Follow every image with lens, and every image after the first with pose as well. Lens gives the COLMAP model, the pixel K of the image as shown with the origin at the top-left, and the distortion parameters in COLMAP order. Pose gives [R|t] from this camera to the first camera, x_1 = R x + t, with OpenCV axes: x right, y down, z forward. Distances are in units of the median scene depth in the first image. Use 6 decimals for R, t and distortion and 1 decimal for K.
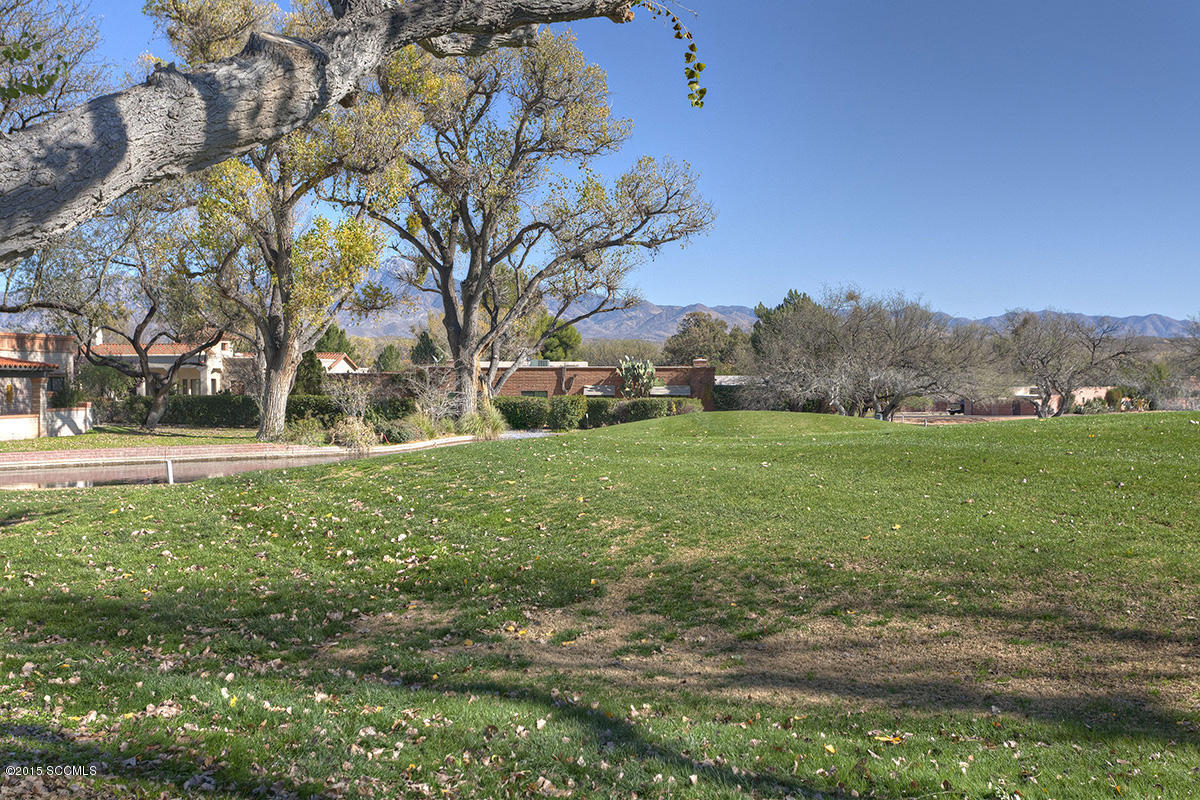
lens RADIAL K [[1332.7, 0, 602.9], [0, 1332.7, 400.5], [0, 0, 1]] dist [-0.003900, 0.000000]
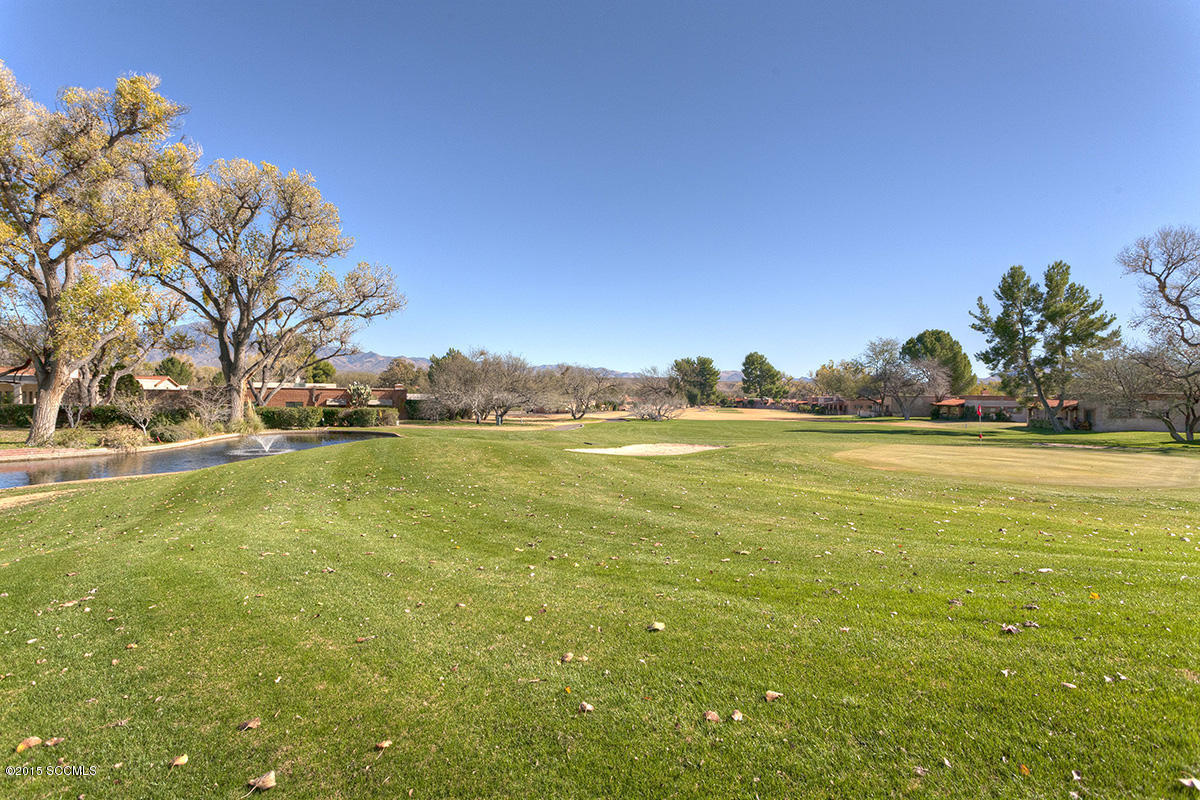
lens RADIAL K [[621.9, 0, 596.2], [0, 621.9, 400.5], [0, 0, 1]] dist [0.004487, -0.000325]
pose [[0.930270, 0.010437, 0.366726, 0.019234], [-0.008656, 0.999941, -0.006502, -0.009442], [-0.366773, 0.002875, 0.930306, 0.175205]]
